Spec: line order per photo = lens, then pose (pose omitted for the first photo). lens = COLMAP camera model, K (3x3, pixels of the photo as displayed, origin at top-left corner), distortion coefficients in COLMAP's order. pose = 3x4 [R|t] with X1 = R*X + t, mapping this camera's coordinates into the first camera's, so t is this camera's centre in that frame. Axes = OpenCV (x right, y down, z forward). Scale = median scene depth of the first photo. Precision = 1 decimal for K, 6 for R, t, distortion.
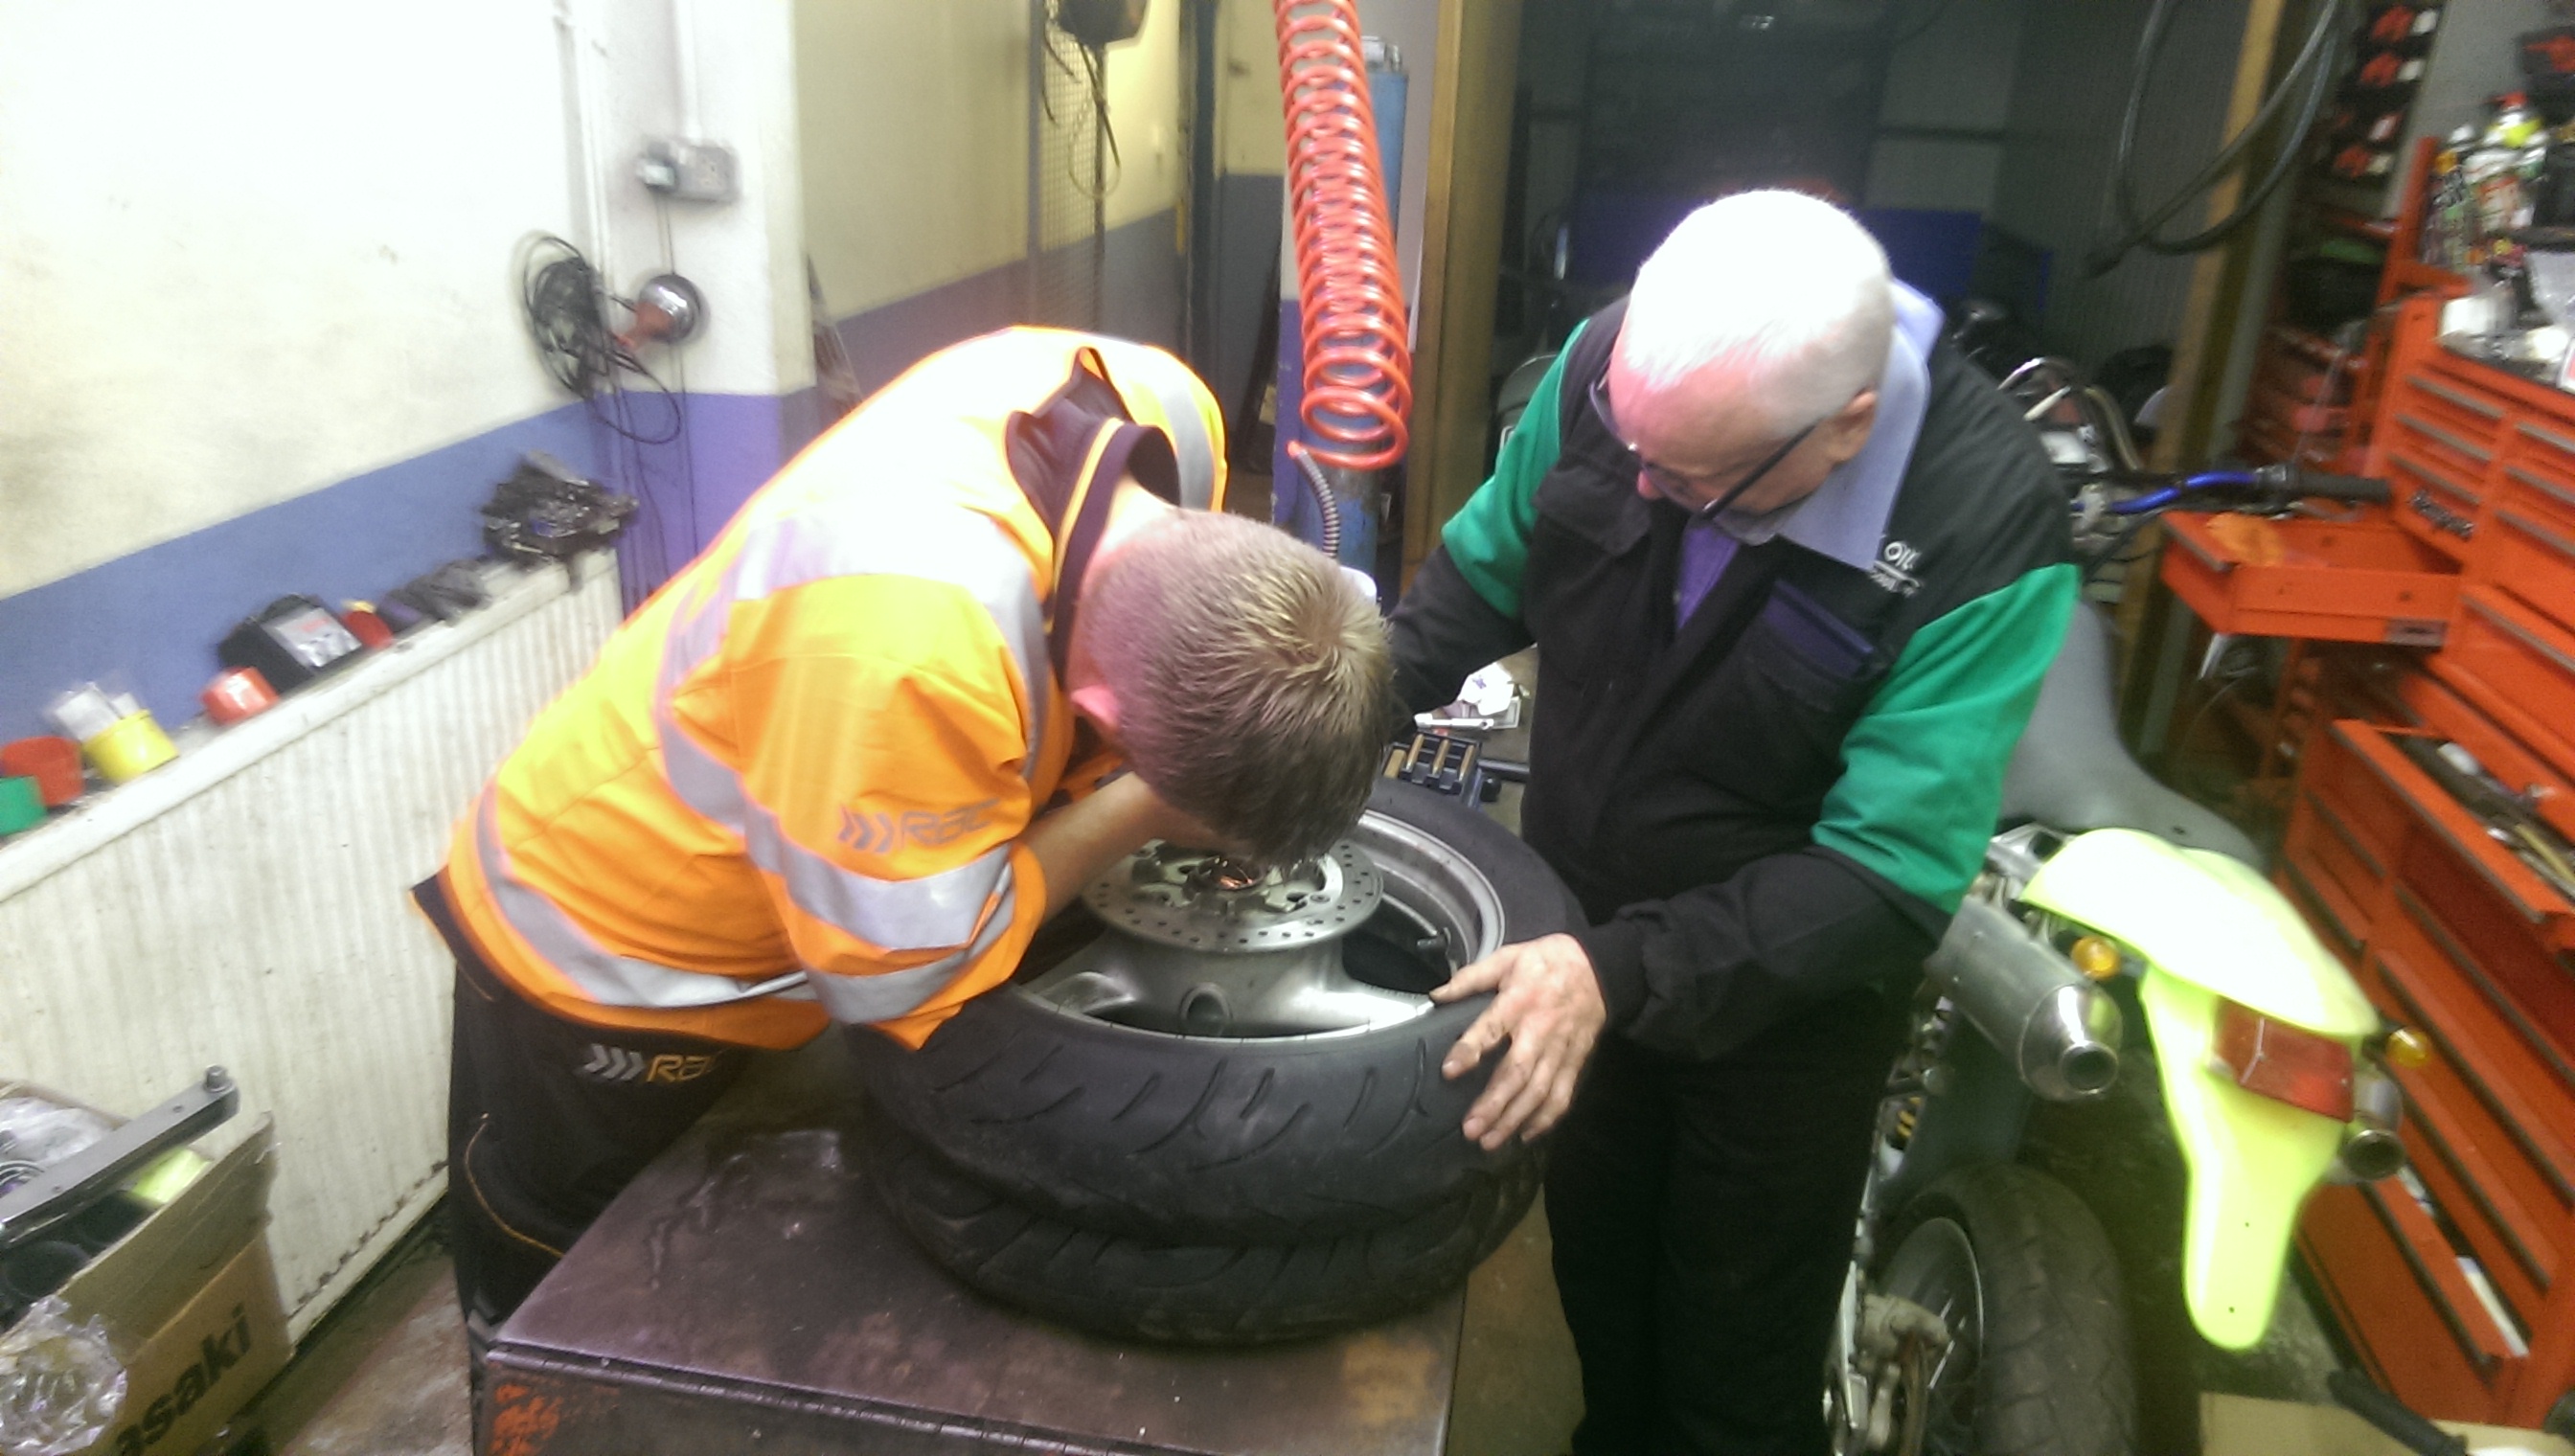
lens RADIAL K [[1724.8, 0, 1287.5], [0, 1724.8, 728.0], [0, 0, 1]] dist [0.020201, -0.039498]
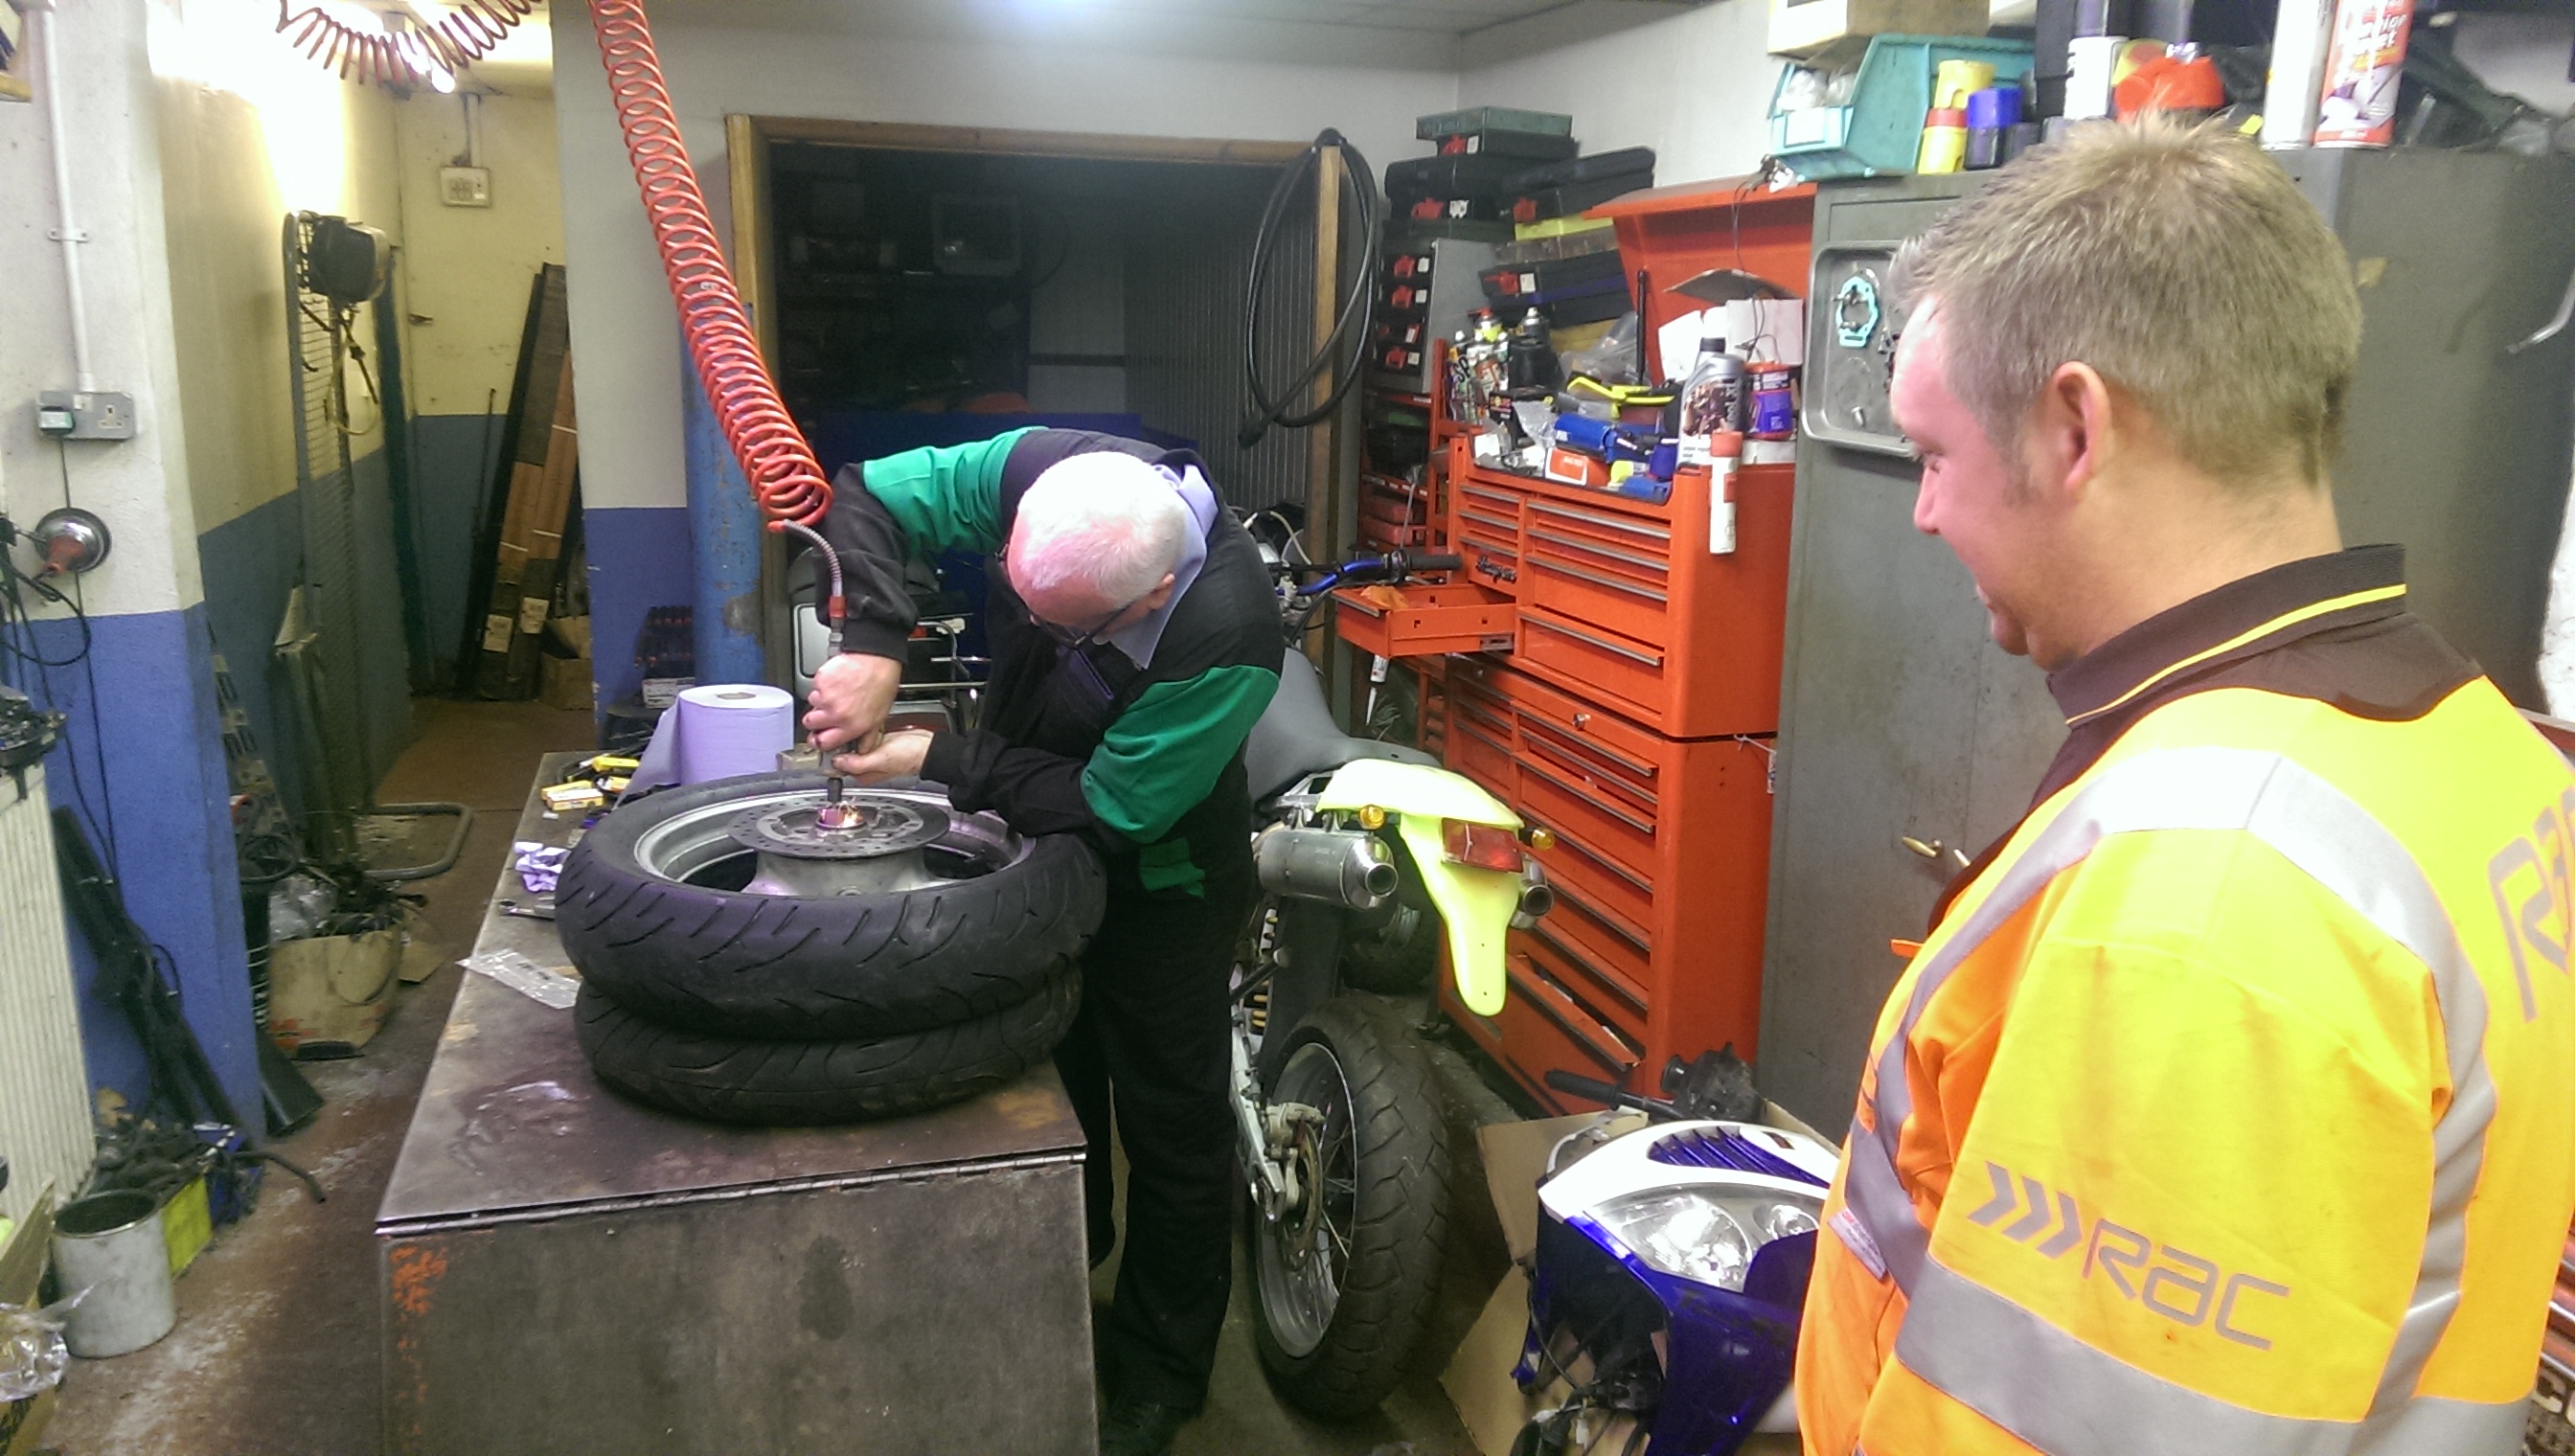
lens RADIAL K [[1786.7, 0, 1287.5], [0, 1786.7, 728.0], [0, 0, 1]] dist [-0.102364, 0.005285]
pose [[0.883943, -0.115991, 0.452980, -0.231059], [0.178509, 0.979082, -0.097636, 0.138432], [-0.432180, 0.167166, 0.886158, -0.300806]]
